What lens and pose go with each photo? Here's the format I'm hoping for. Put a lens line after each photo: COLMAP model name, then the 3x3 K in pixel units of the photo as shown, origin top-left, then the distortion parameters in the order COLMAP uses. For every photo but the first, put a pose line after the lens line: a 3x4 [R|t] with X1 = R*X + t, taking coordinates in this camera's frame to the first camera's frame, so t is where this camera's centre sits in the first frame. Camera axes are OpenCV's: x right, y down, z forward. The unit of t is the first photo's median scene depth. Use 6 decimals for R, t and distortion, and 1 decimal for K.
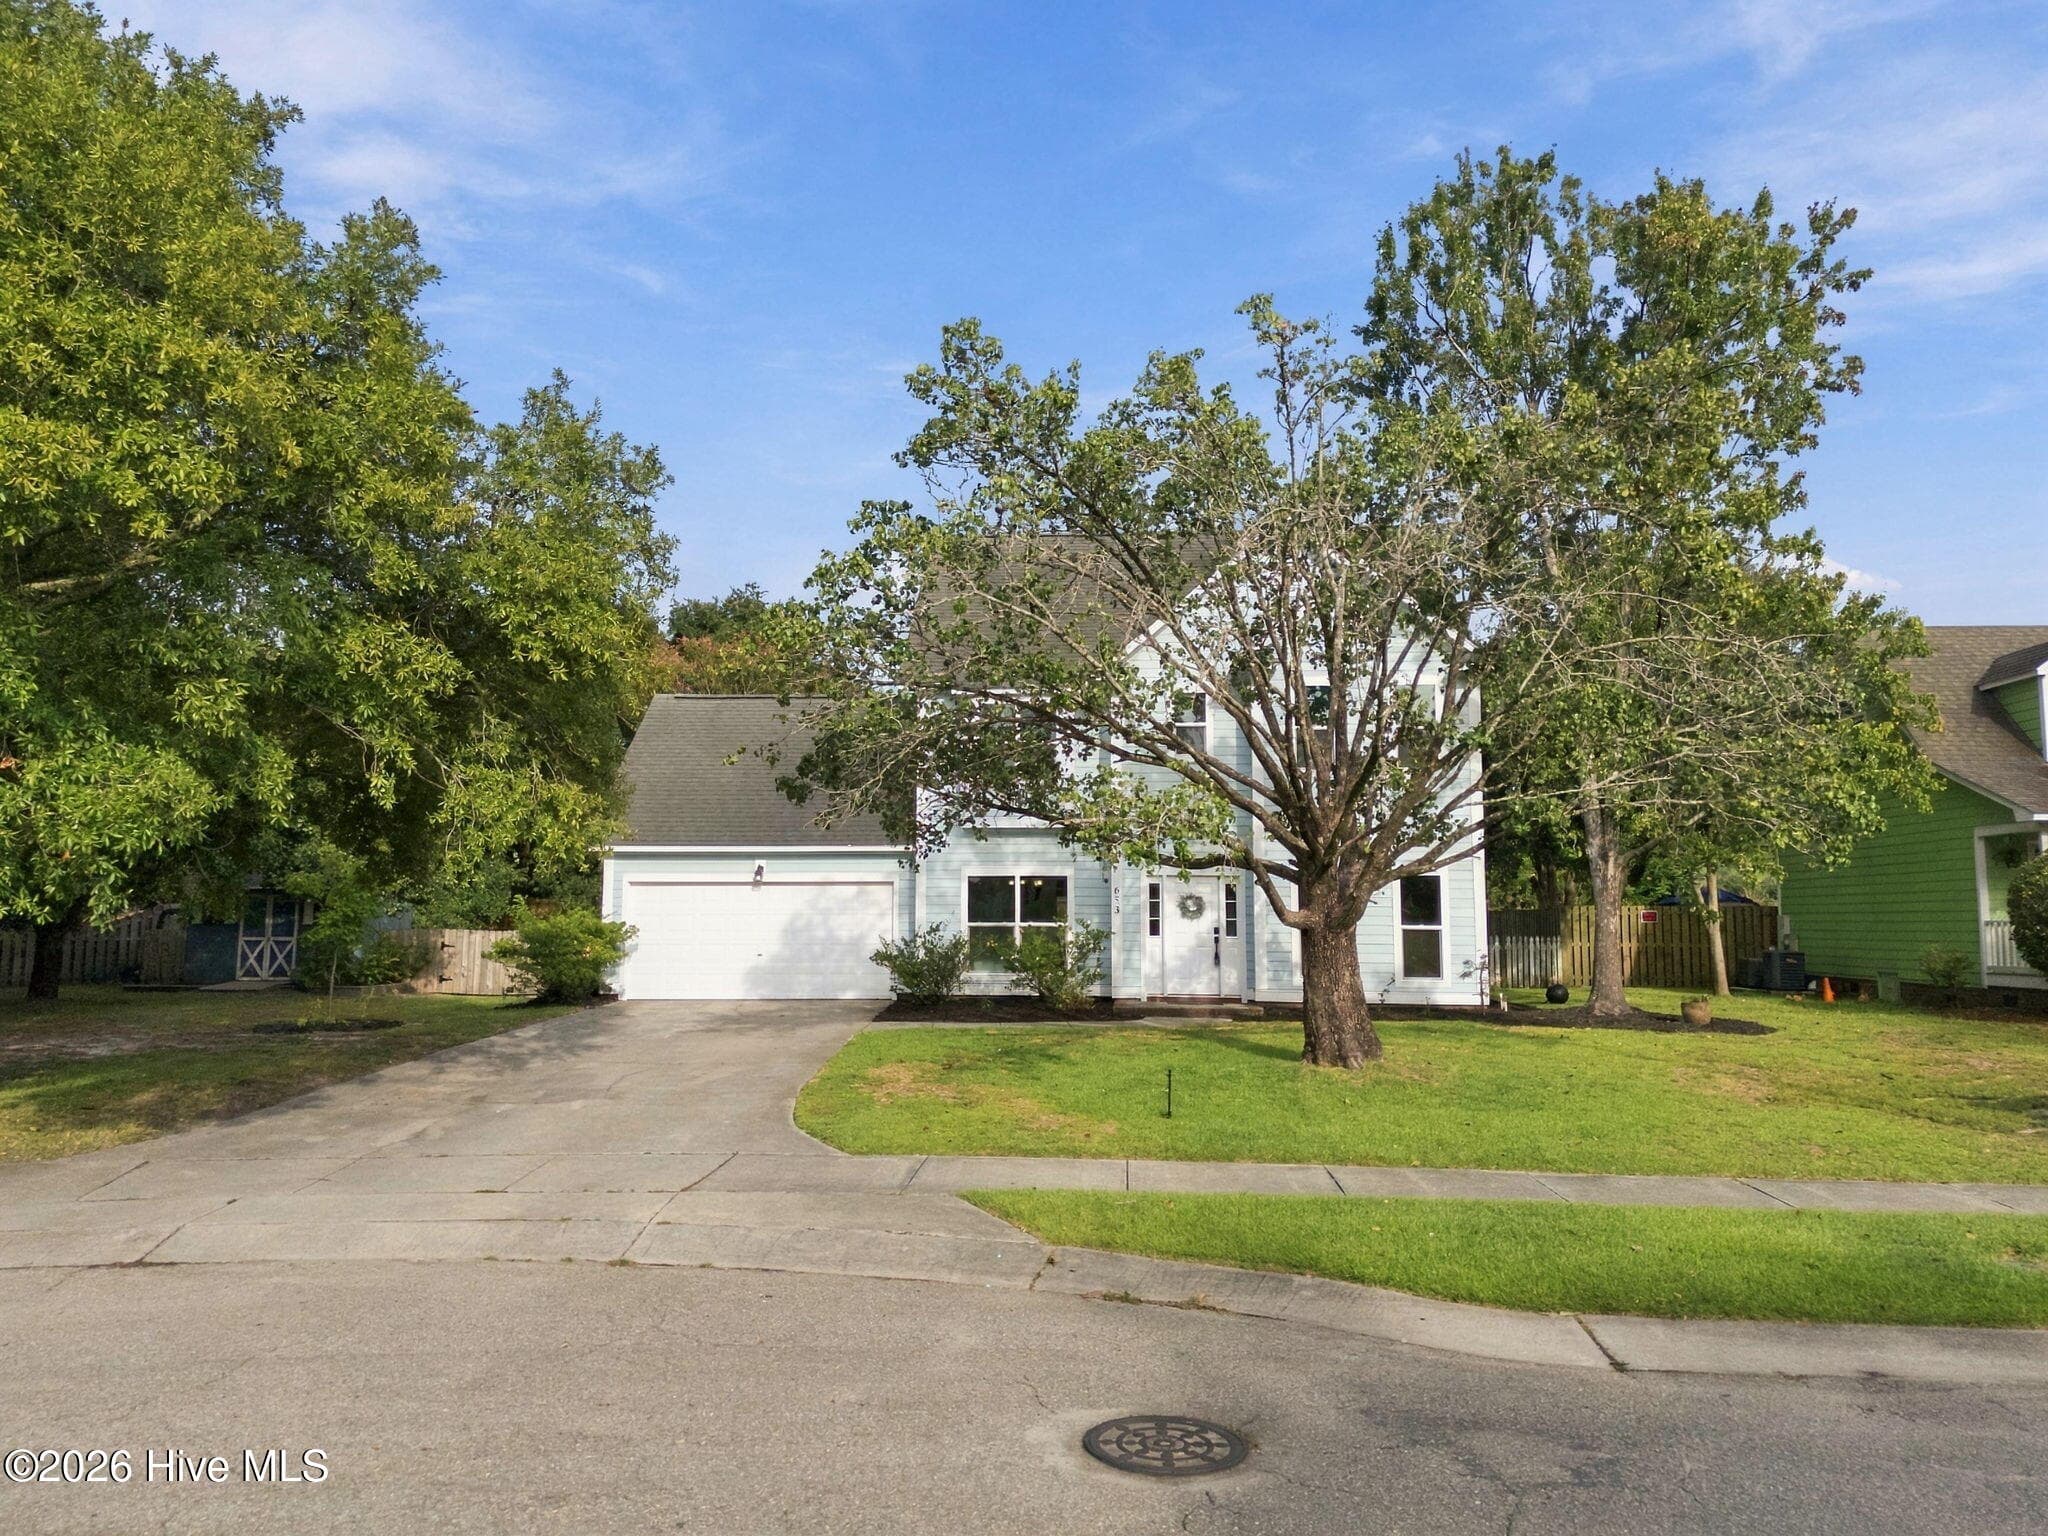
lens RADIAL K [[1631.6, 0, 1016.8], [0, 1631.6, 731.4], [0, 0, 1]] dist [0.105247, -0.121629]
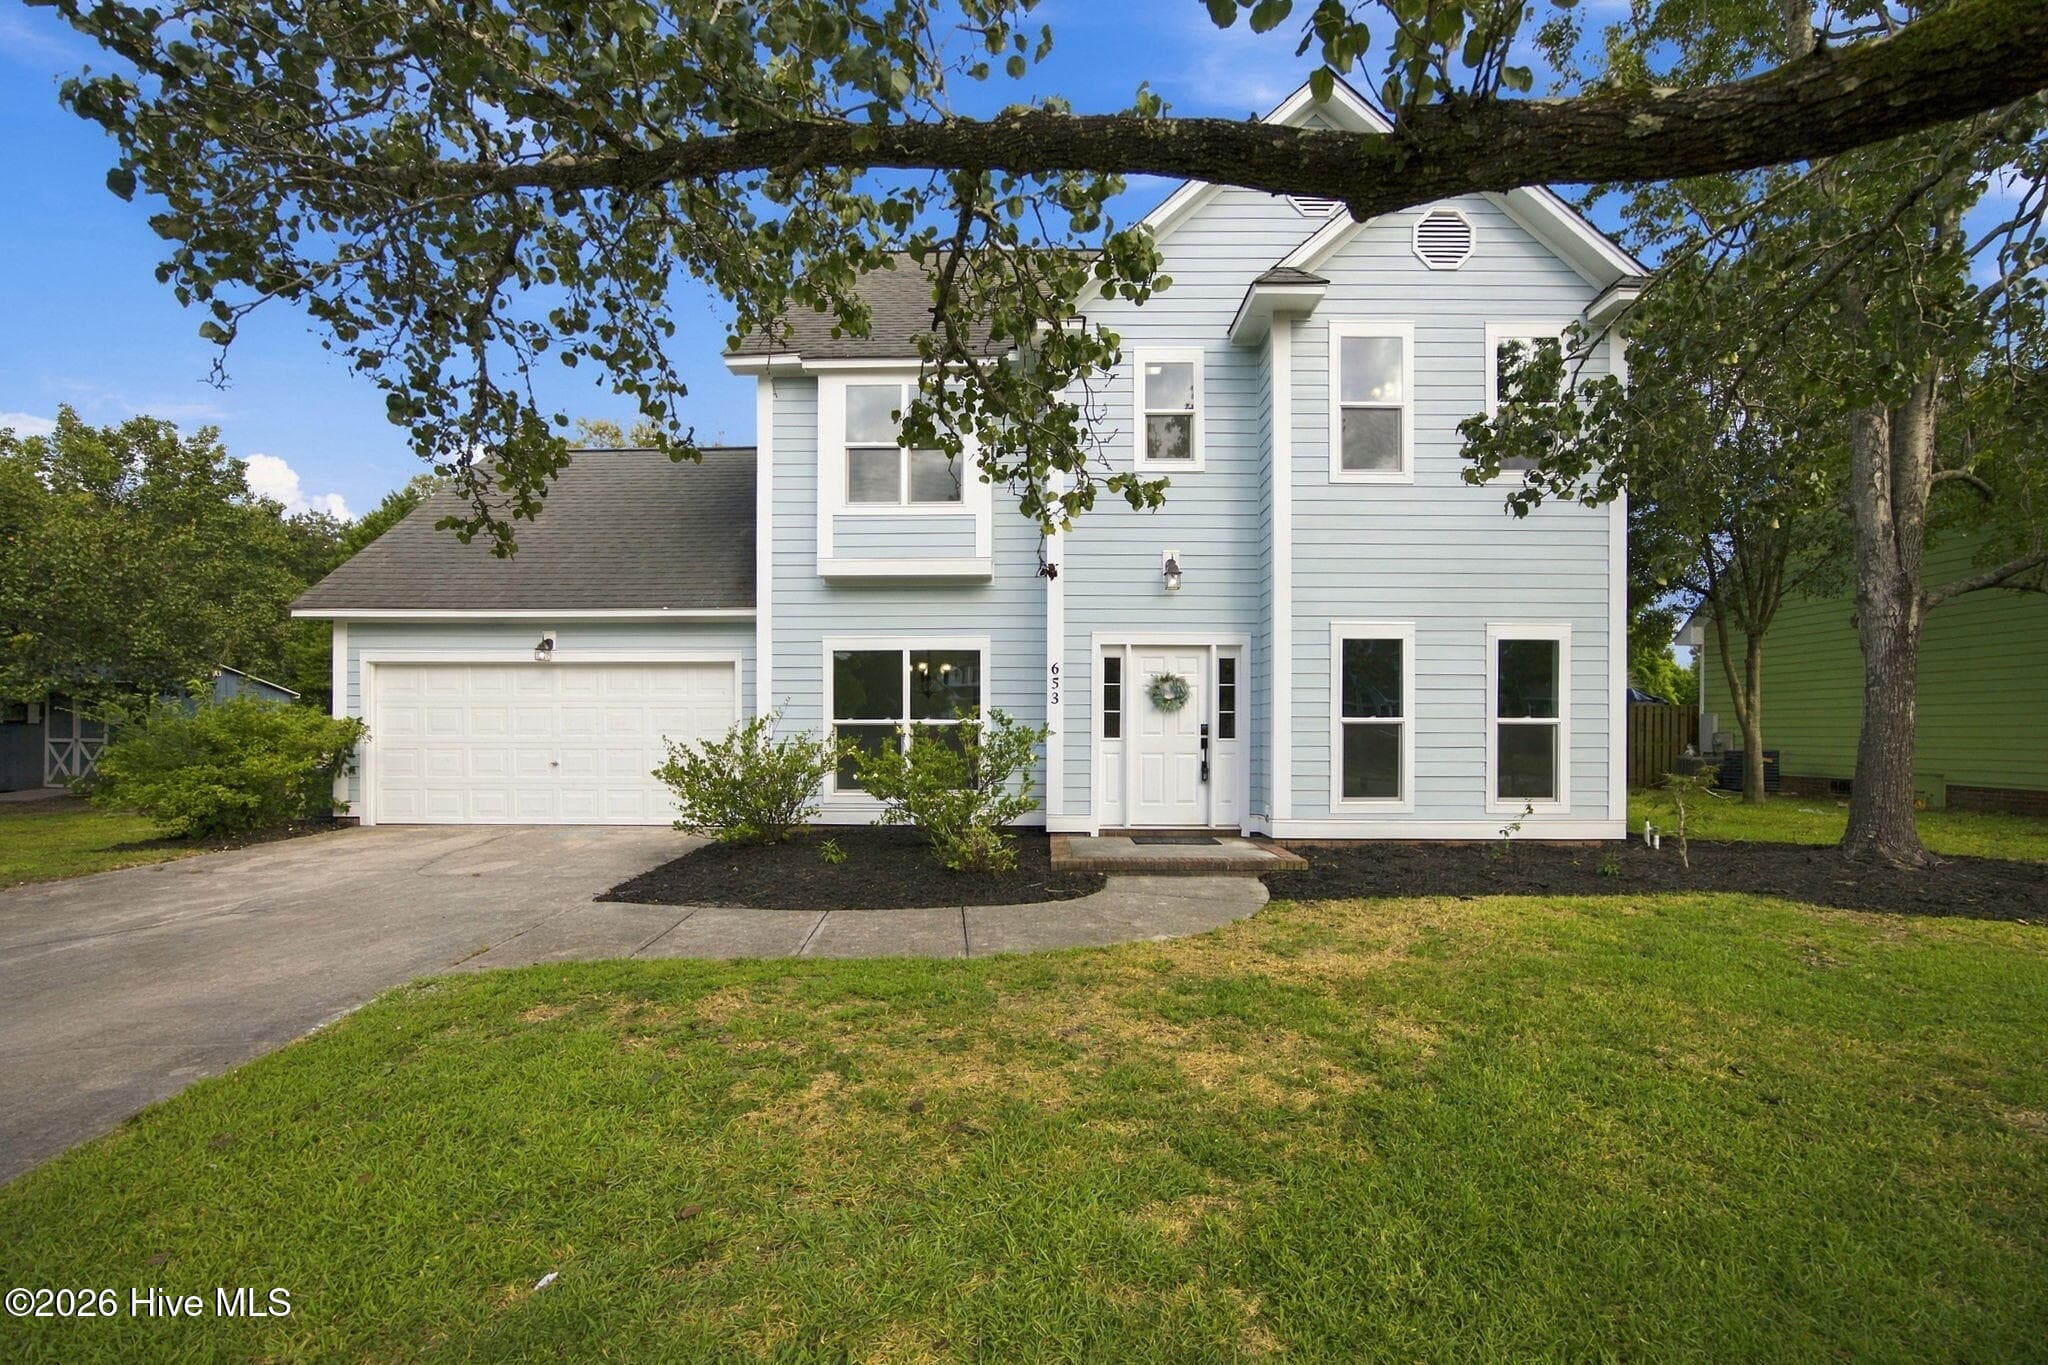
lens RADIAL K [[841.3, 0, 1019.5], [0, 841.3, 730.9], [0, 0, 1]] dist [-0.015400, 0.000292]
pose [[0.999129, -0.001683, 0.041706, 0.033579], [-0.003000, 0.993706, 0.111979, 0.085862], [-0.041632, -0.112007, 0.992835, 0.676835]]
